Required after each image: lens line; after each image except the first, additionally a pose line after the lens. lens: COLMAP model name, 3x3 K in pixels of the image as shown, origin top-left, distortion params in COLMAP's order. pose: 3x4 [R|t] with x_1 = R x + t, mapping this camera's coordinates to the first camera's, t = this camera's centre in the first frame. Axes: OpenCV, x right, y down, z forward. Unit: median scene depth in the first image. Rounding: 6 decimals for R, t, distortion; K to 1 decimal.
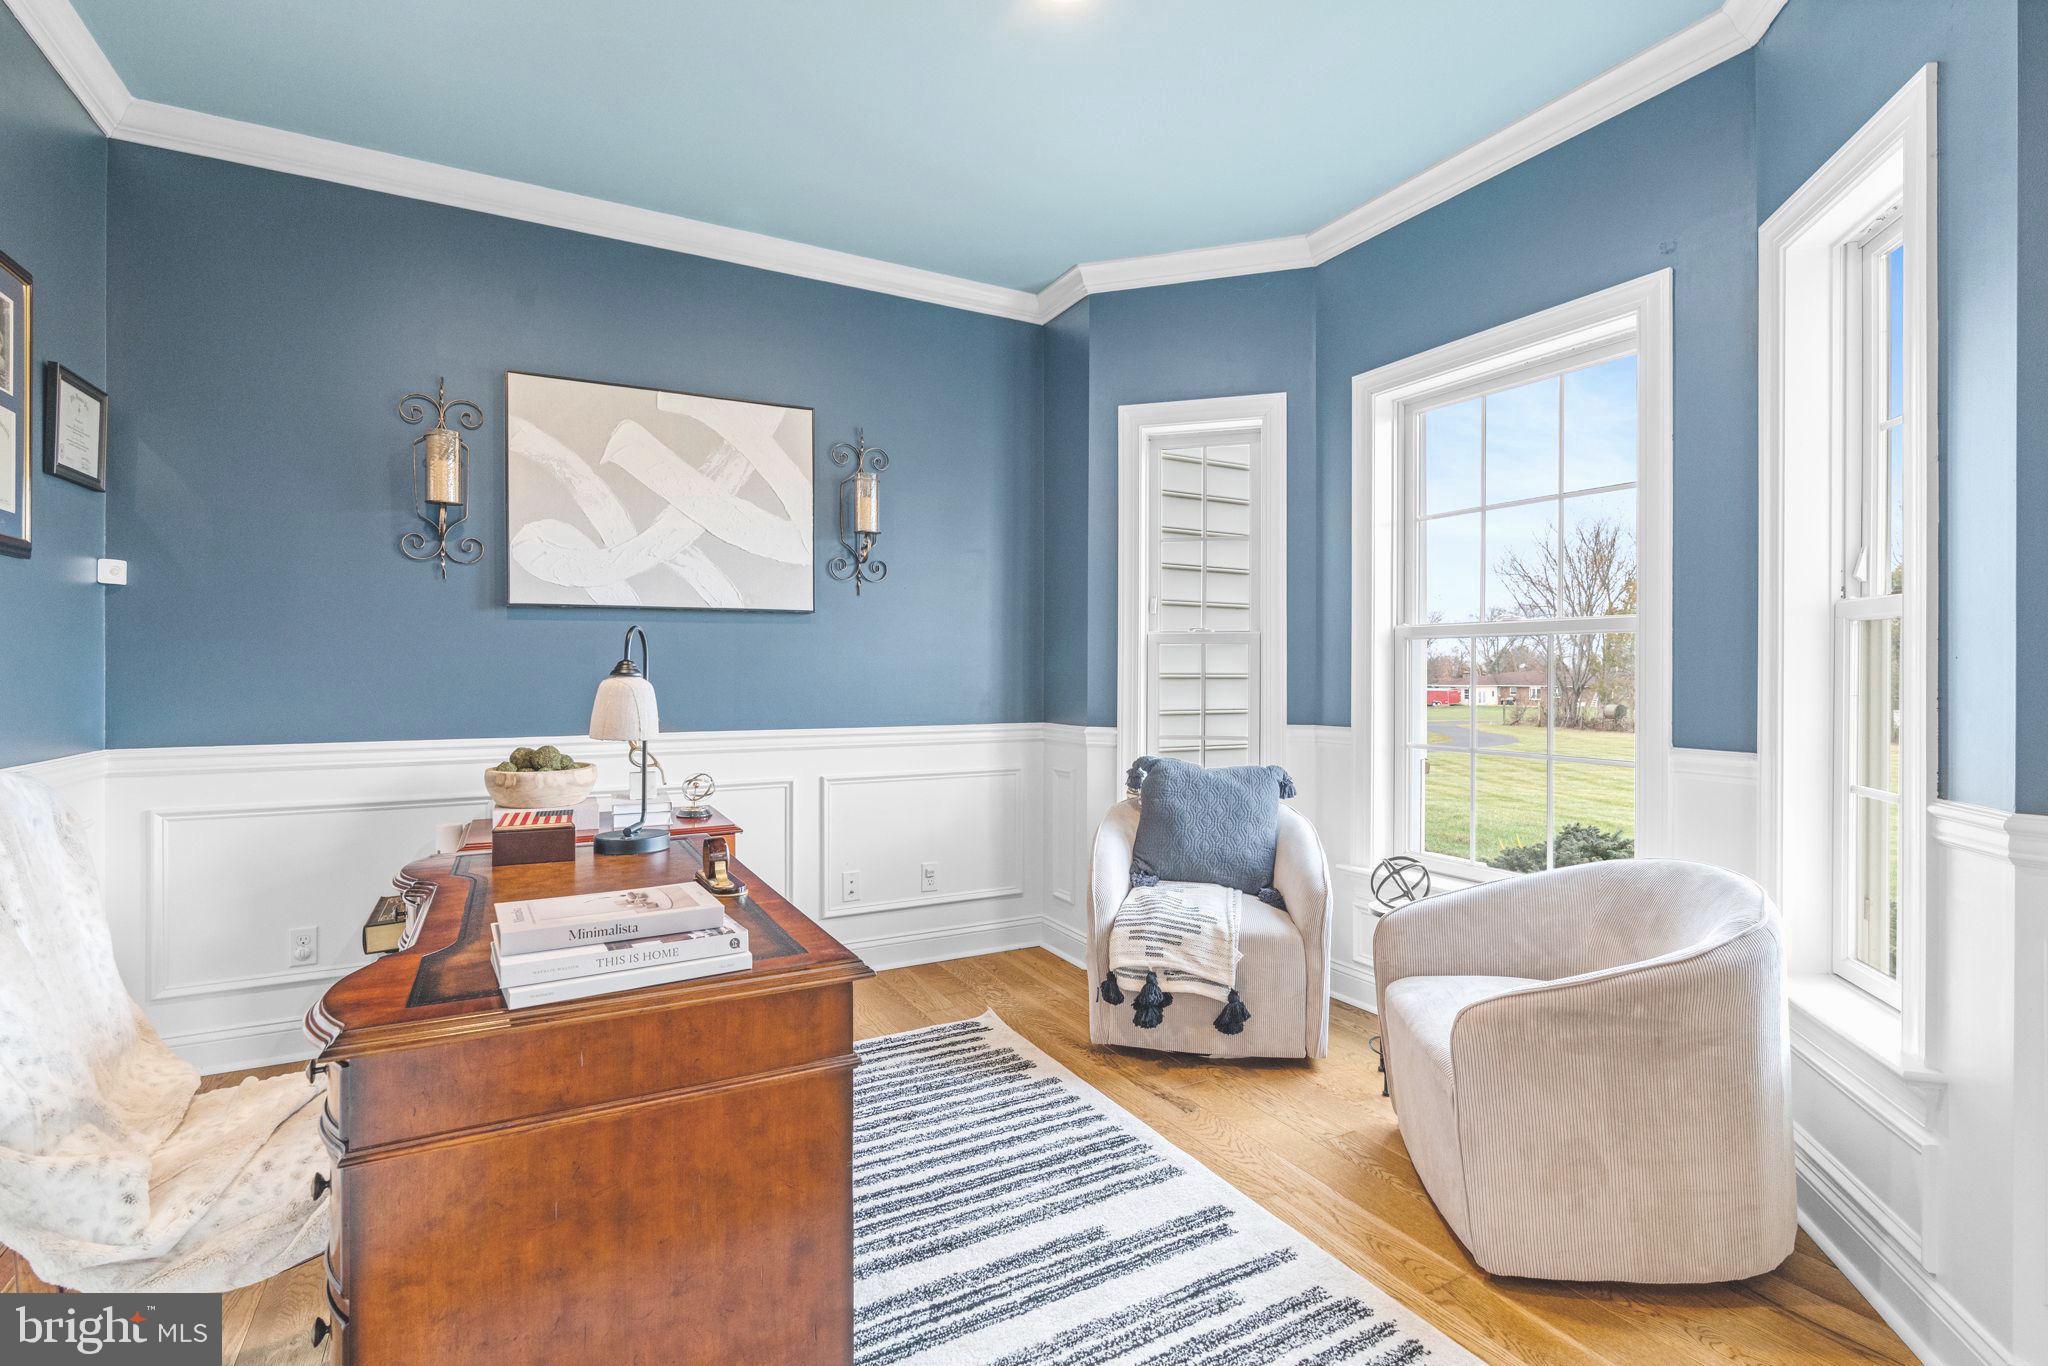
lens RADIAL K [[949.4, 0, 1030.3], [0, 949.4, 677.6], [0, 0, 1]] dist [-0.007874, 0.002085]
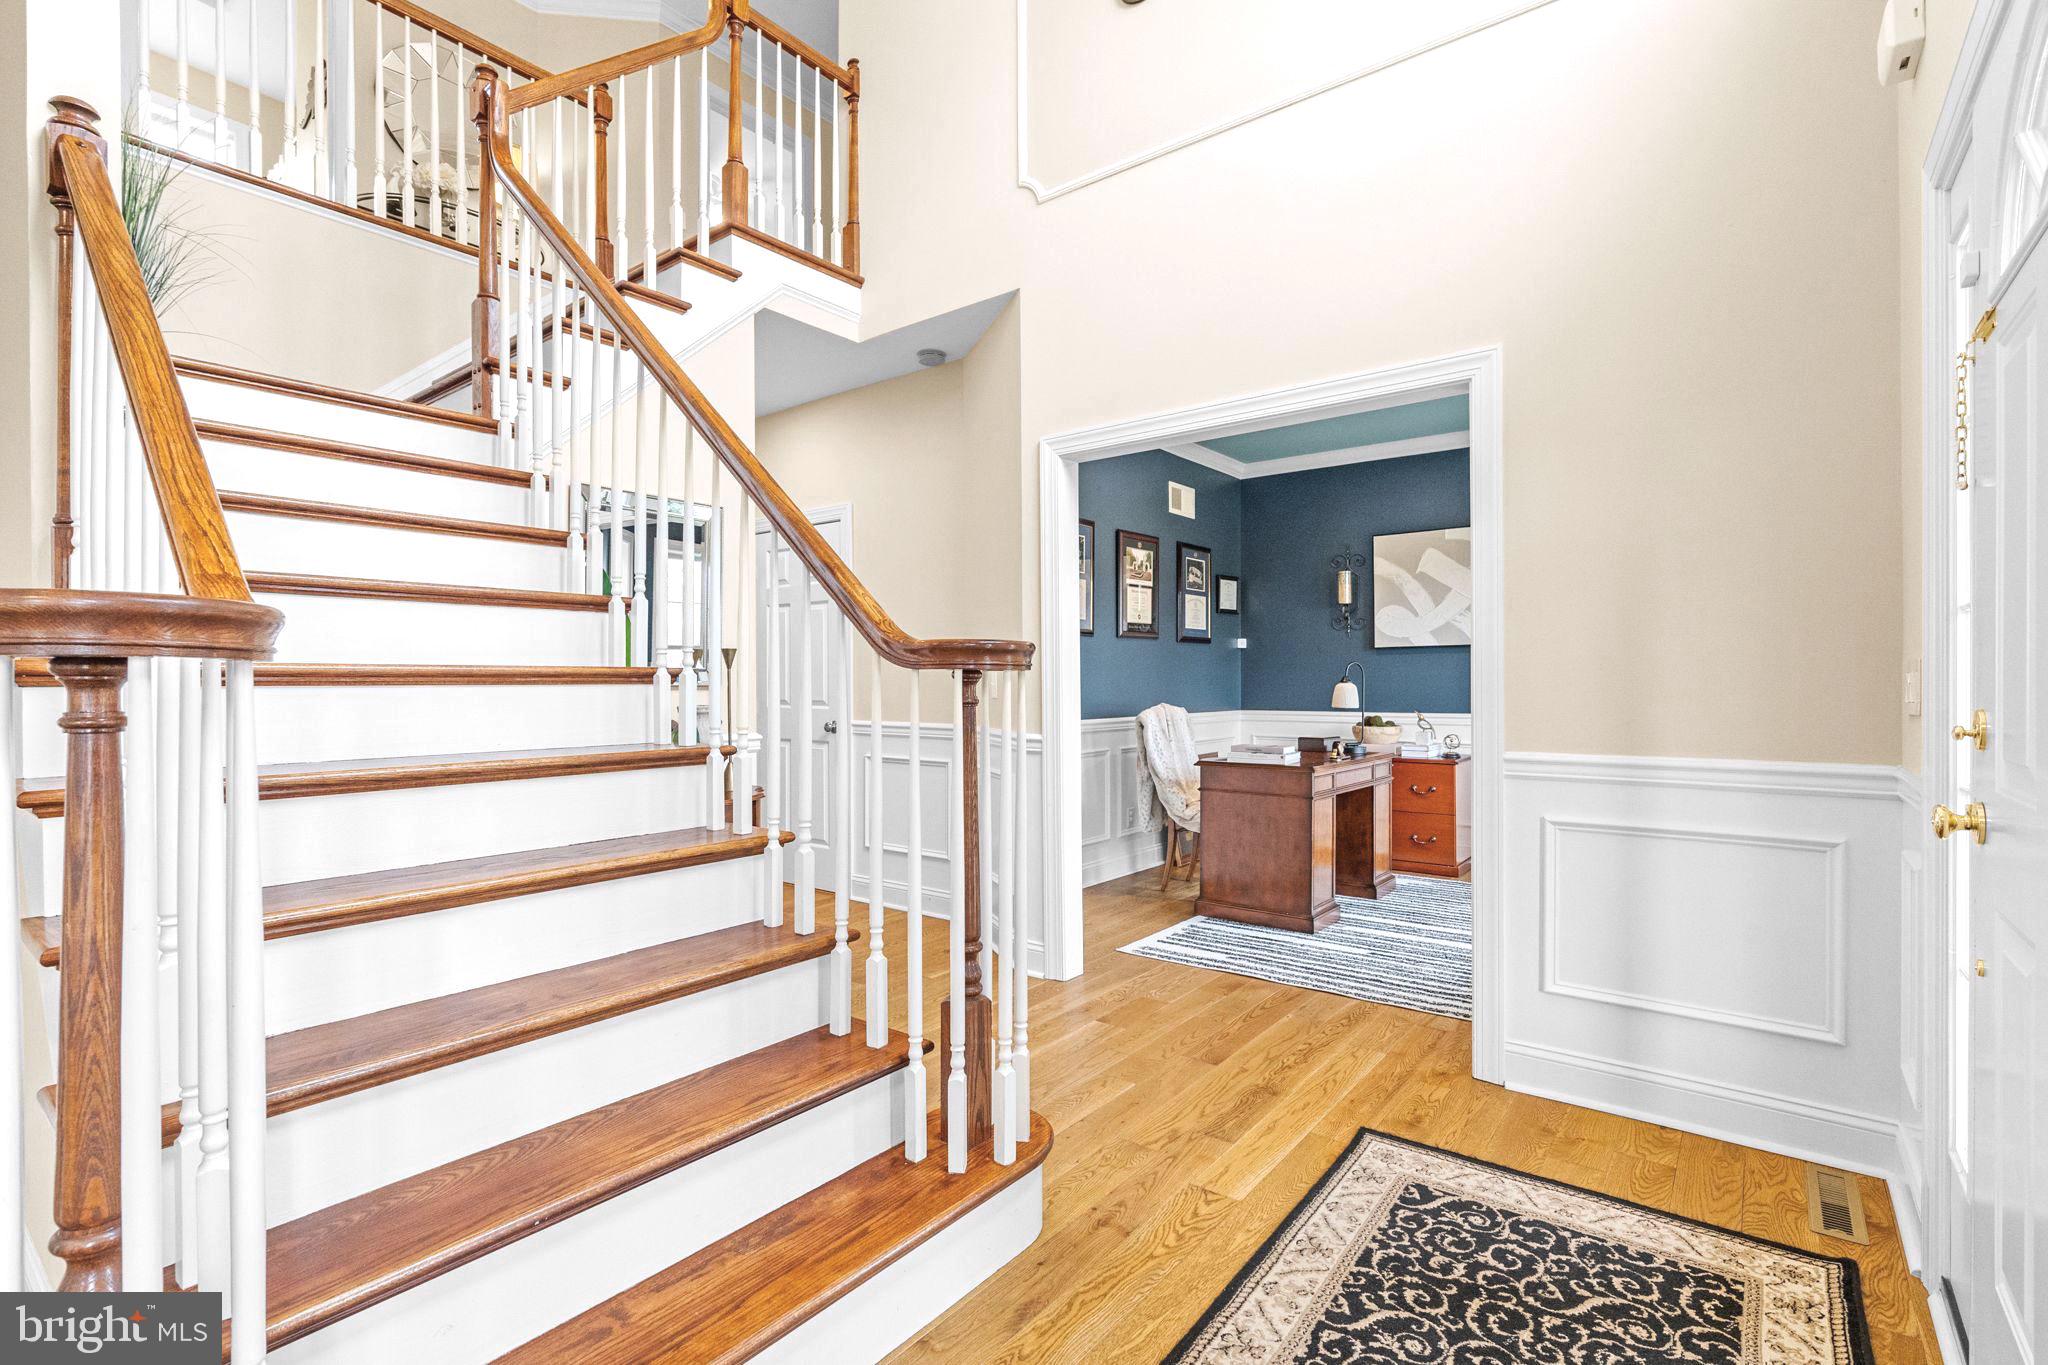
lens RADIAL K [[949.4, 0, 1022.4], [0, 949.4, 680.8], [0, 0, 1]] dist [-0.007874, 0.002085]
pose [[0.398409, -0.001774, -0.917206, 1.056746], [-0.002110, 0.999994, -0.002850, 0.001814], [0.917206, 0.003070, 0.398403, -0.541807]]
